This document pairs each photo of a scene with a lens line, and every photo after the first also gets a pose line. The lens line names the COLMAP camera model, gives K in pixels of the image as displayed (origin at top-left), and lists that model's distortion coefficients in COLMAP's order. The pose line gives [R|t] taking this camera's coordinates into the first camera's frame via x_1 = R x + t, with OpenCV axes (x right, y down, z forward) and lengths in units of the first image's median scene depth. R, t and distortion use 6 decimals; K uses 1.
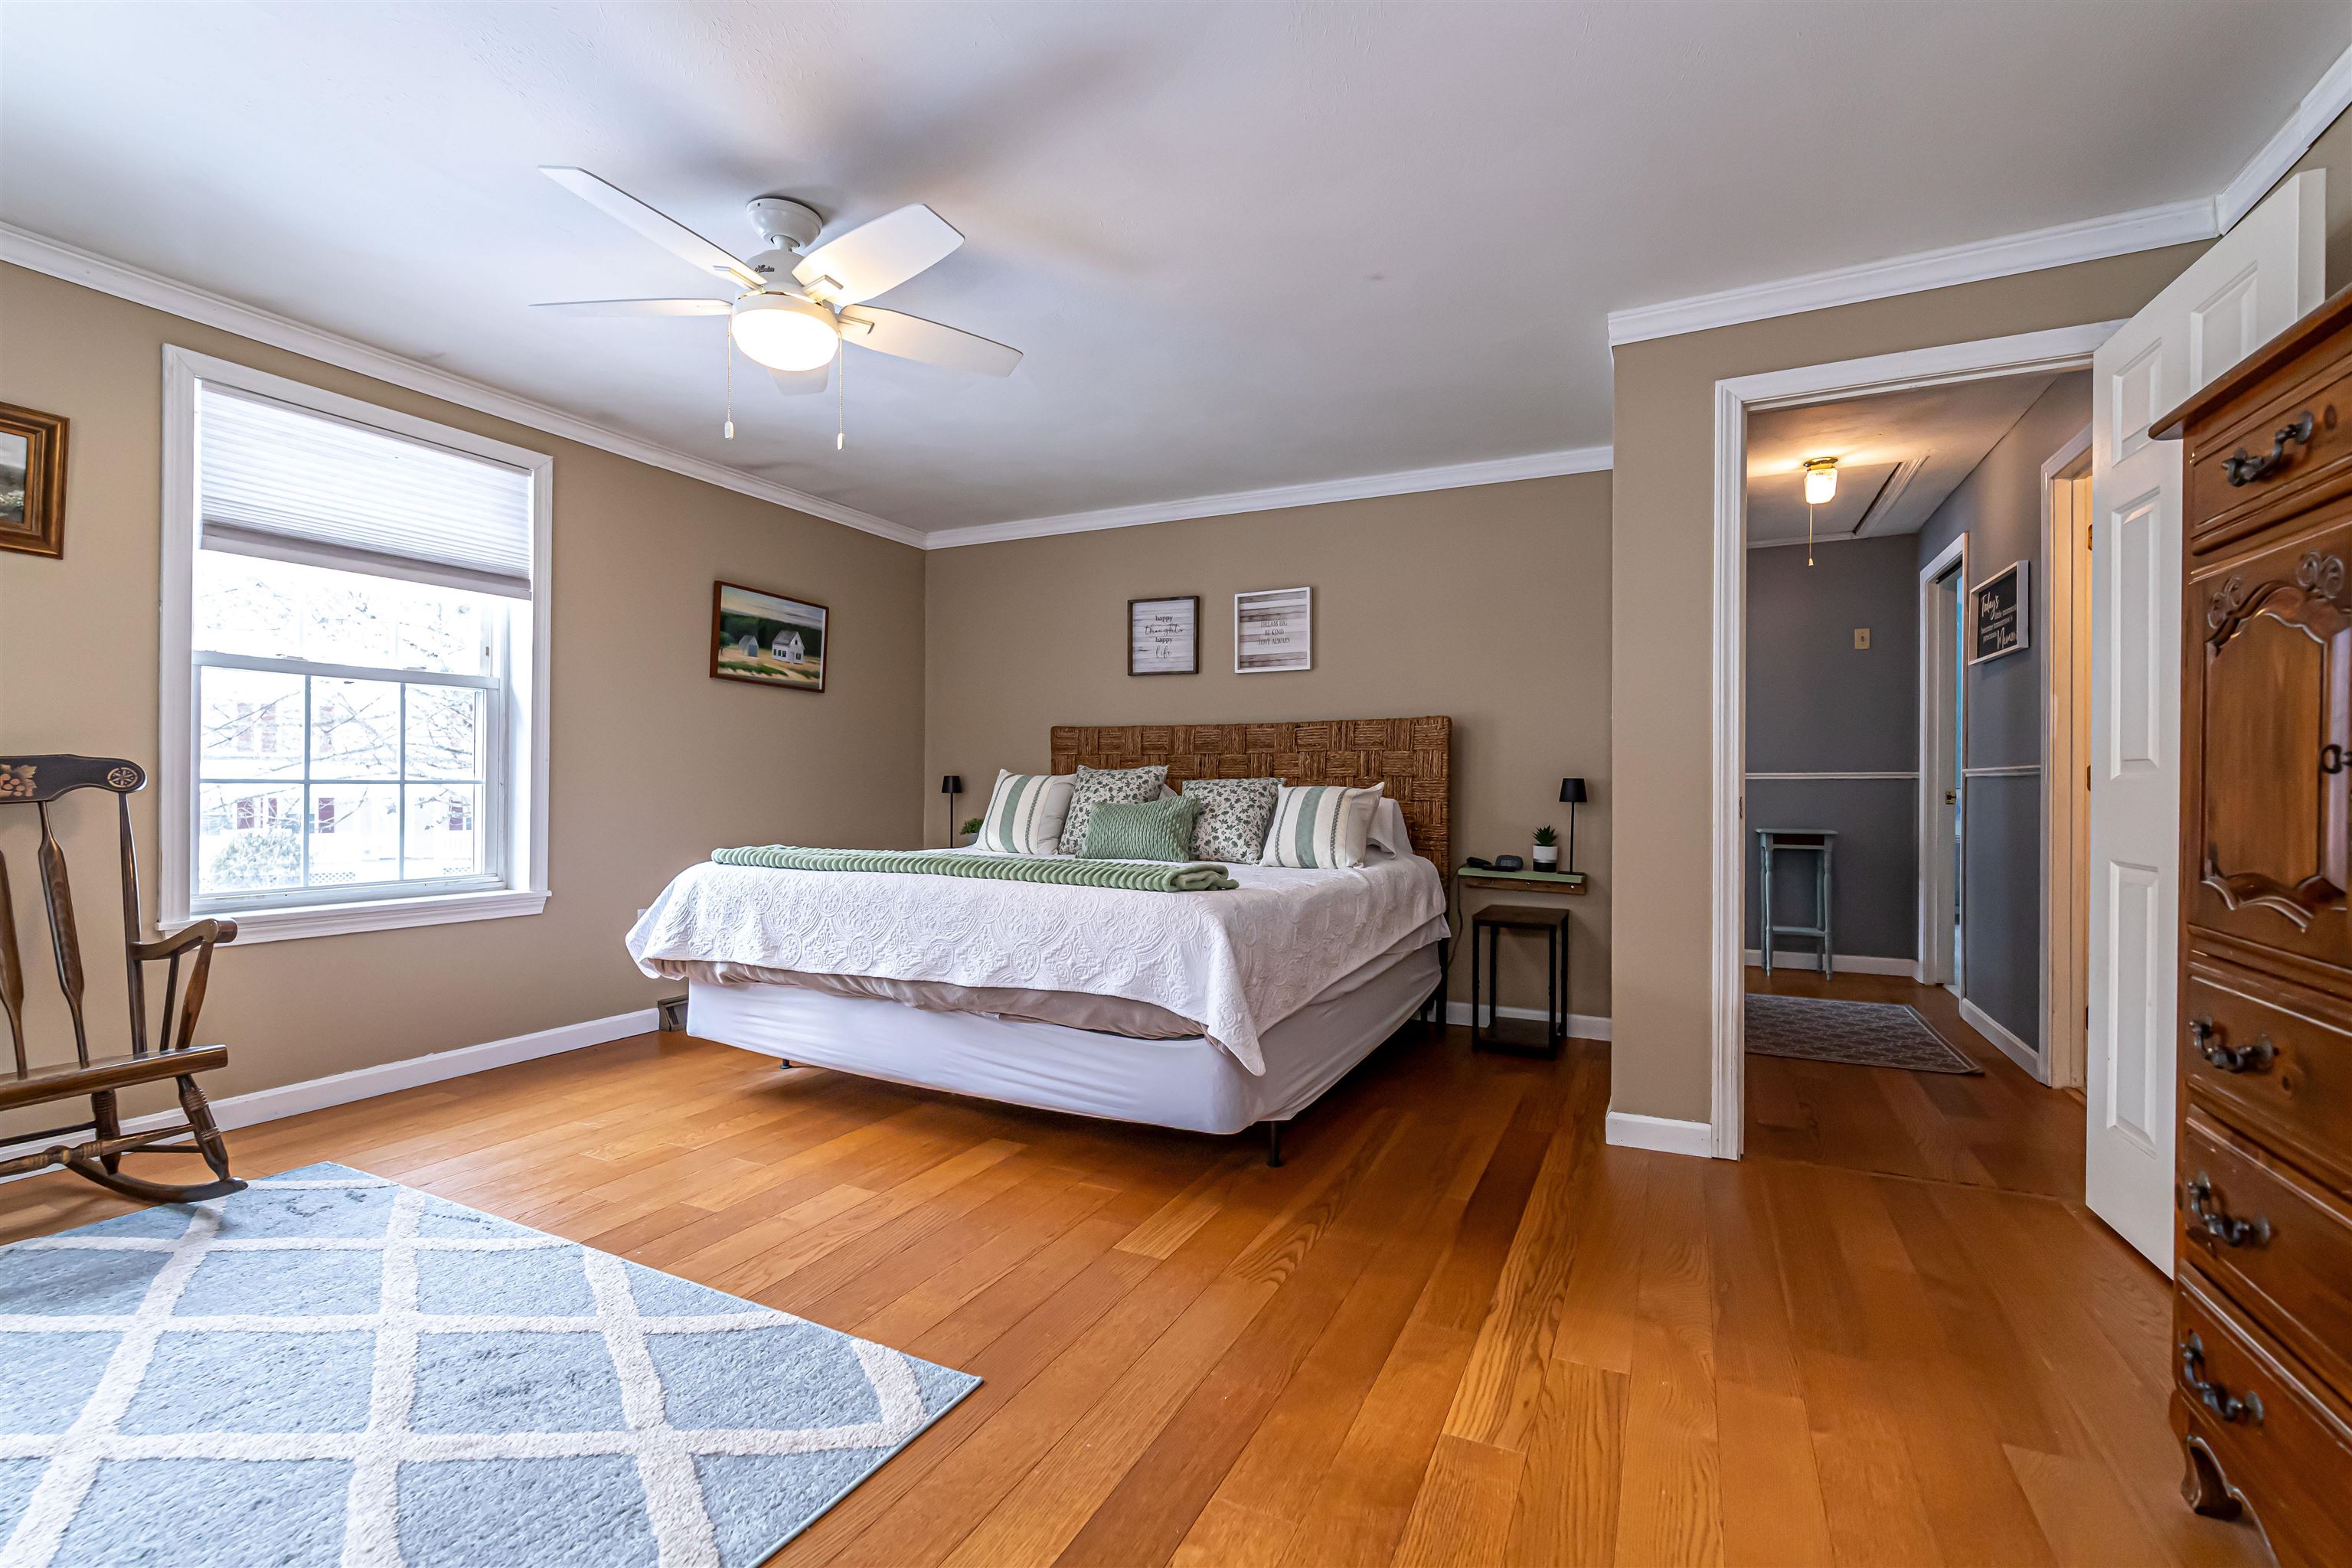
lens RADIAL K [[1039.0, 0, 1165.8], [0, 1039.0, 779.3], [0, 0, 1]] dist [-0.002754, 0.000214]
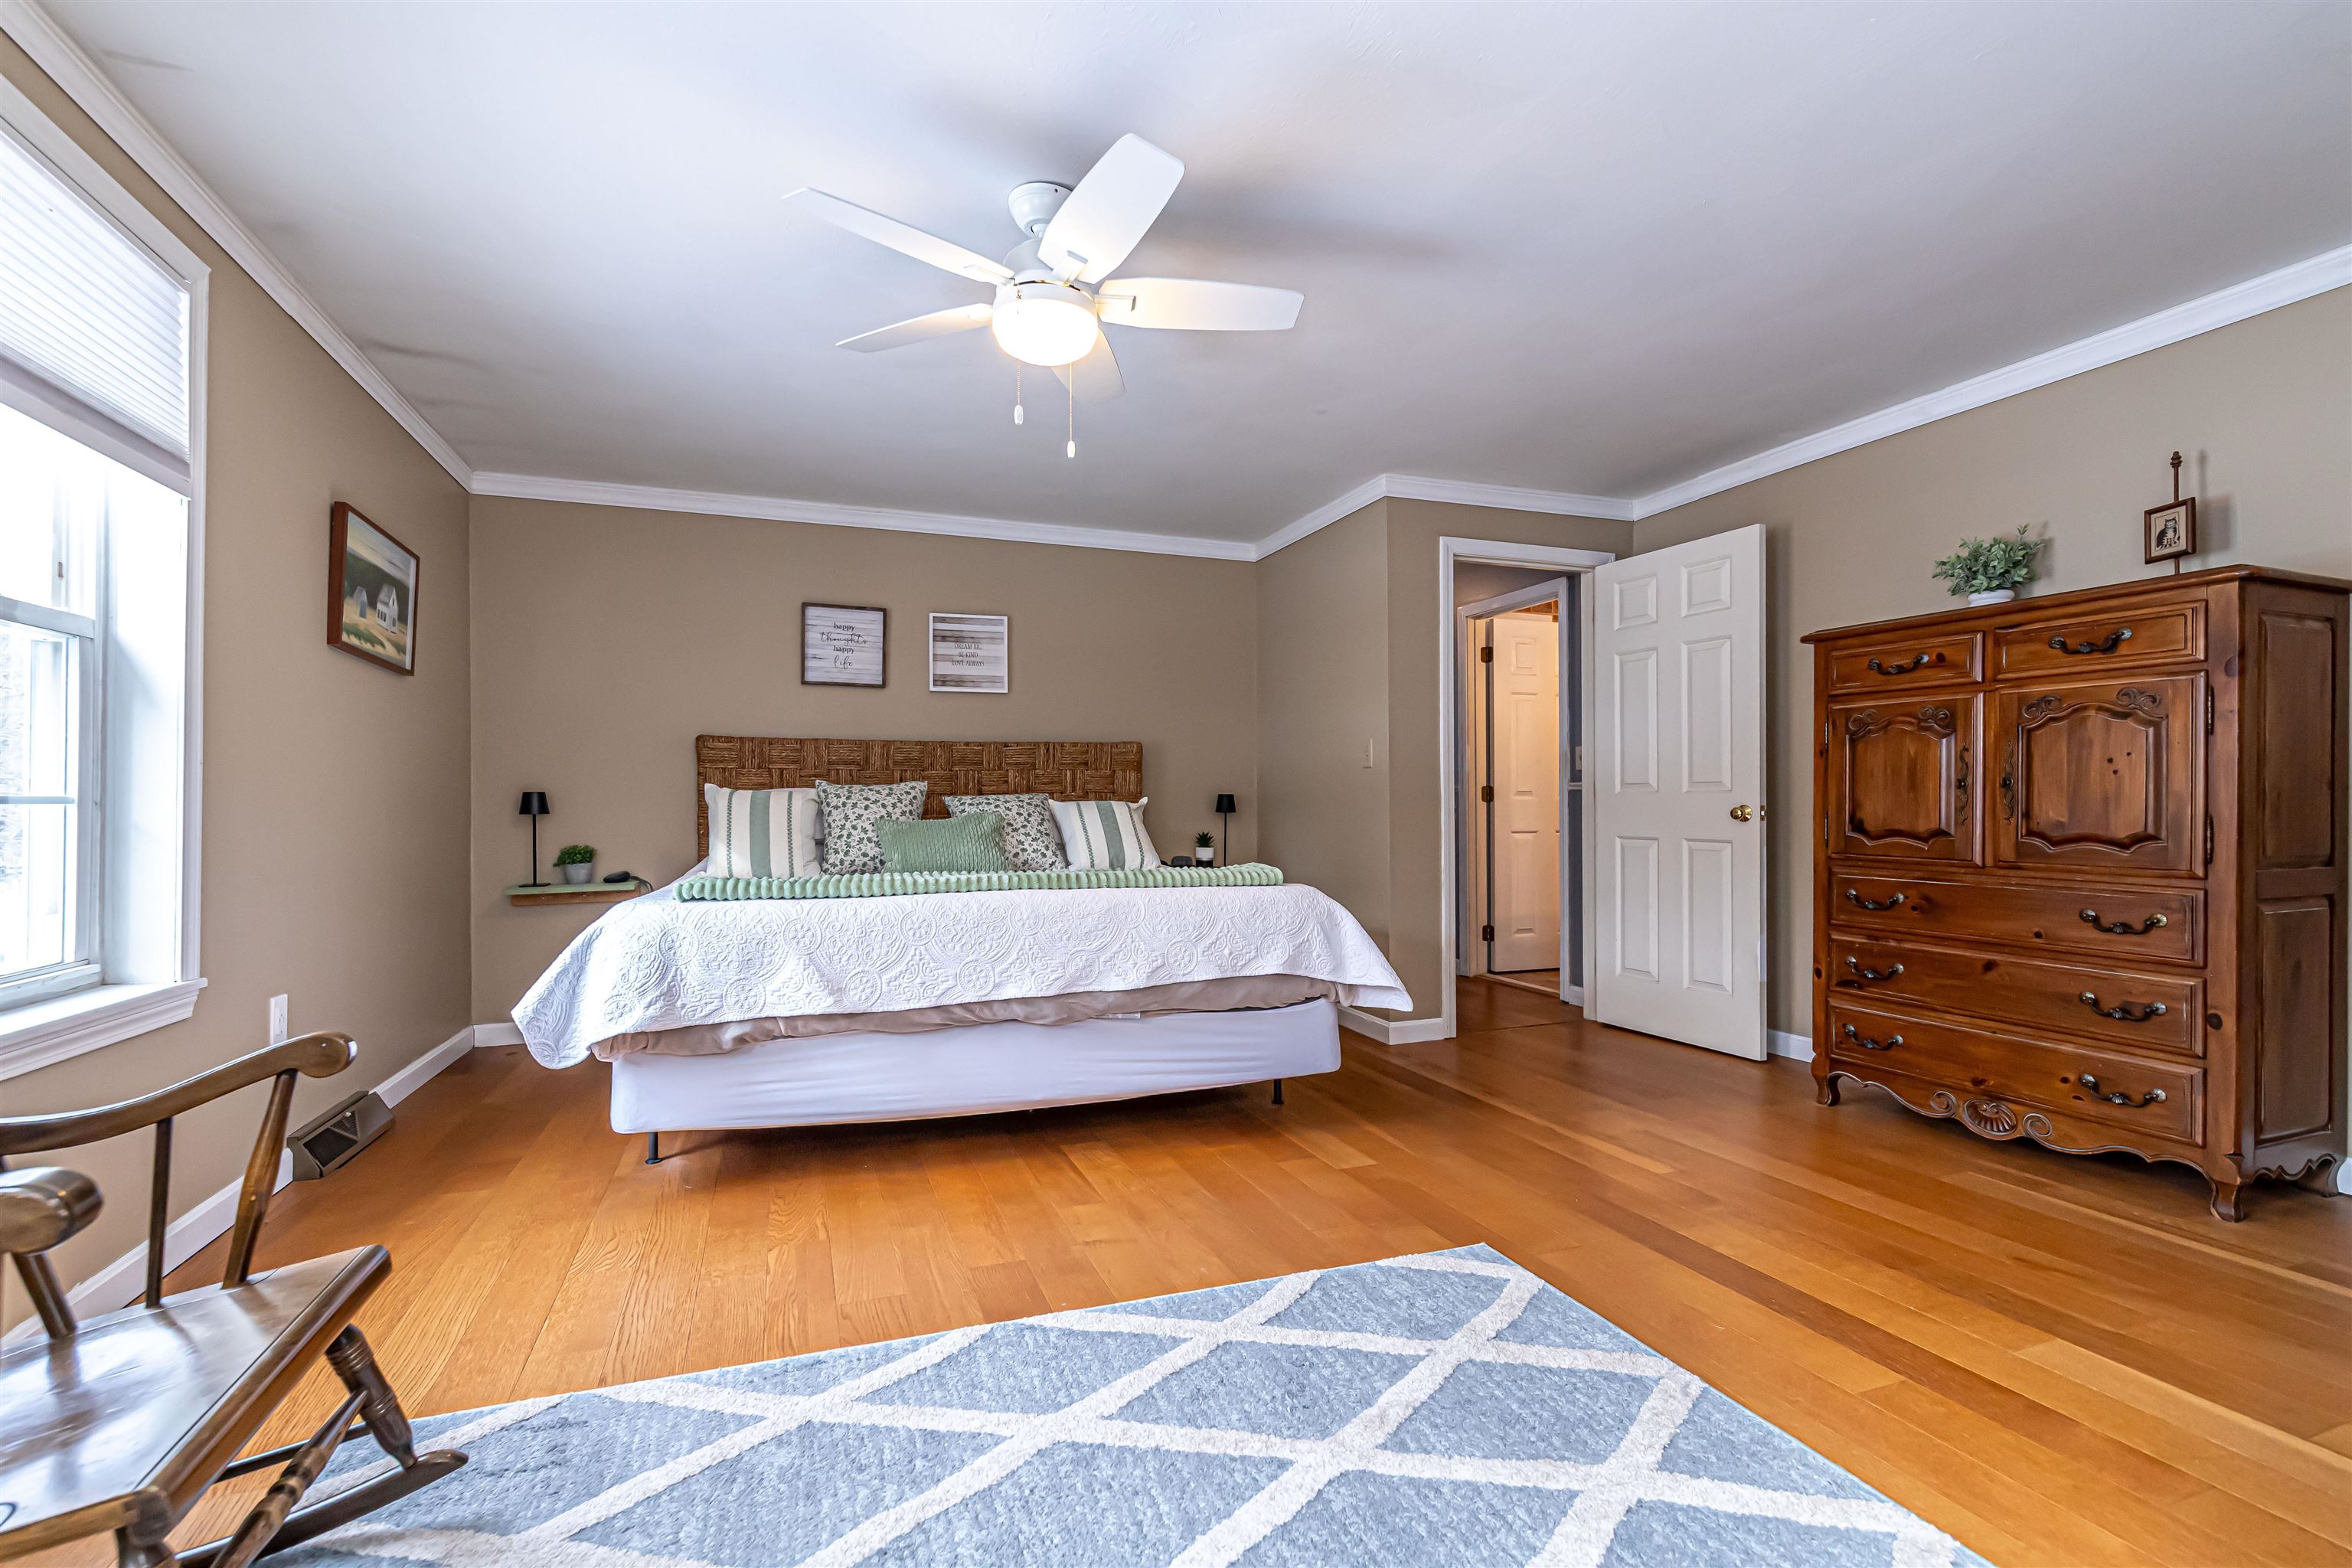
lens RADIAL K [[1039.0, 0, 1161.7], [0, 1039.0, 791.9], [0, 0, 1]] dist [-0.002754, 0.000214]
pose [[0.690328, 0.002149, 0.723493, -0.651383], [0.002665, 0.999981, -0.005514, 0.003507], [-0.723491, 0.005734, 0.690310, 0.174002]]
